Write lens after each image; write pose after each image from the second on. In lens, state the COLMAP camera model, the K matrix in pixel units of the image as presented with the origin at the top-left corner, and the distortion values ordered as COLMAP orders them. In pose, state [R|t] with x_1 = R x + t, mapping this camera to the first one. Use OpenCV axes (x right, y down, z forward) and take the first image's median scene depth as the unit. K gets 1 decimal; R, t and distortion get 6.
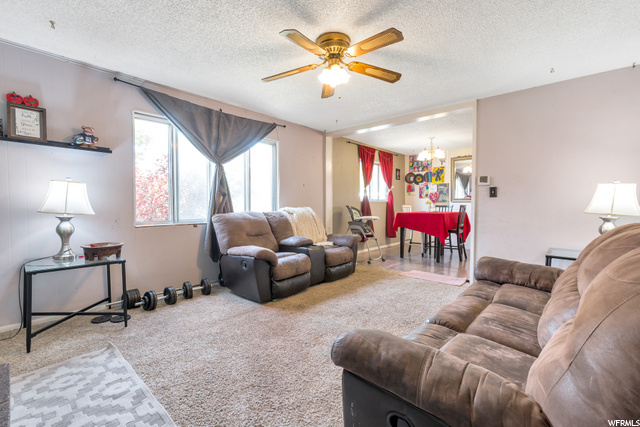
lens RADIAL K [[279.5, 0, 317.5], [0, 279.5, 212.8], [0, 0, 1]] dist [0.000444, -0.000082]
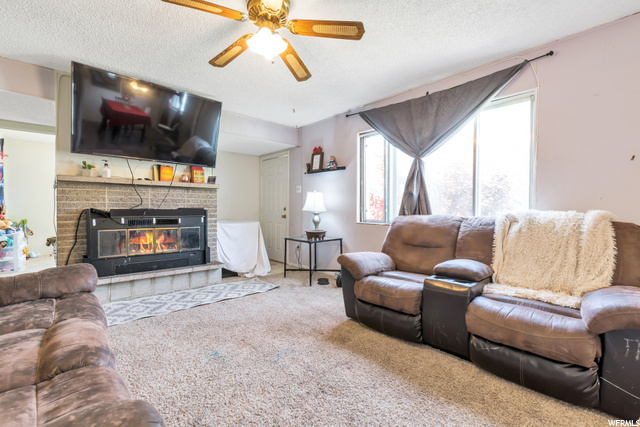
lens RADIAL K [[279.5, 0, 317.5], [0, 279.5, 212.8], [0, 0, 1]] dist [0.000444, -0.000082]
pose [[-0.089956, 0.016566, -0.995808, 0.656291], [-0.035327, 0.999179, 0.019813, -0.015769], [0.995319, 0.036961, -0.089297, 0.942430]]
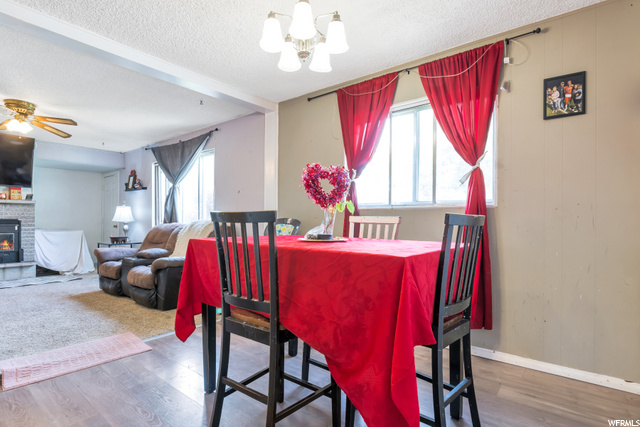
lens RADIAL K [[323.5, 0, 320.5], [0, 323.5, 217.6], [0, 0, 1]] dist [-0.024472, 0.000155]
pose [[0.084688, -0.007289, -0.996381, 1.405150], [-0.031269, 0.999461, -0.009969, -0.038124], [0.995917, 0.032000, 0.084414, 1.872351]]
